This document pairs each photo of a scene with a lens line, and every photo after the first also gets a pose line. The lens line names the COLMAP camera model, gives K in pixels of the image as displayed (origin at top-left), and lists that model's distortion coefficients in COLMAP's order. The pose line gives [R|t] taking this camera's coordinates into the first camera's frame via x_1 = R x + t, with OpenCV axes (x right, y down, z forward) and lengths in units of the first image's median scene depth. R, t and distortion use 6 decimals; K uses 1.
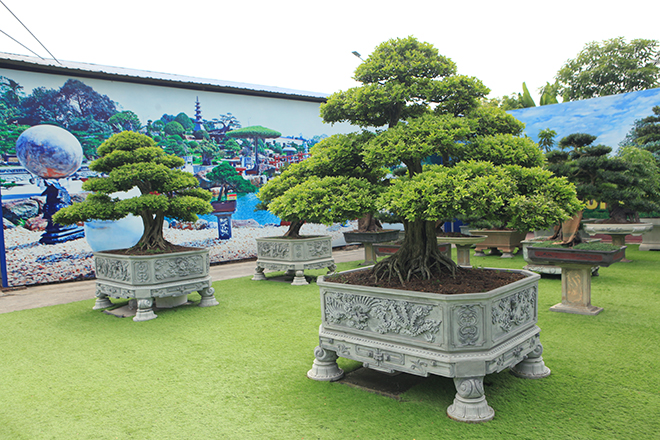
lens RADIAL K [[494.8, 0, 331.2], [0, 494.8, 221.4], [0, 0, 1]] dist [-0.017219, 0.001493]
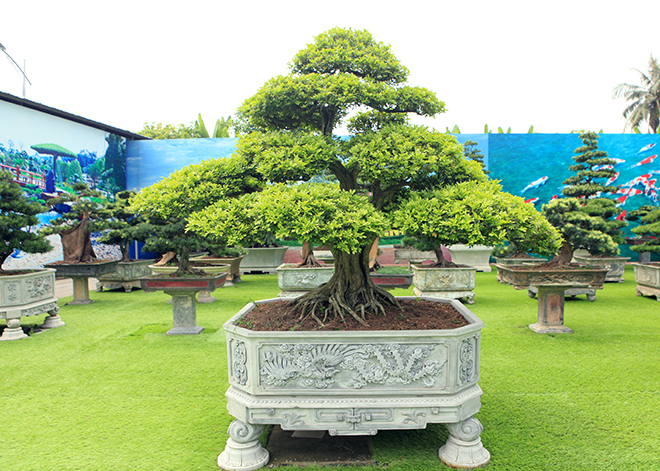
lens RADIAL K [[492.8, 0, 329.7], [0, 492.8, 234.6], [0, 0, 1]] dist [-0.044731, -0.004753]
pose [[0.750907, 0.012596, 0.660288, -0.402348], [0.007871, 0.999576, -0.028020, 0.001270], [-0.660361, 0.026237, 0.750490, 0.378684]]
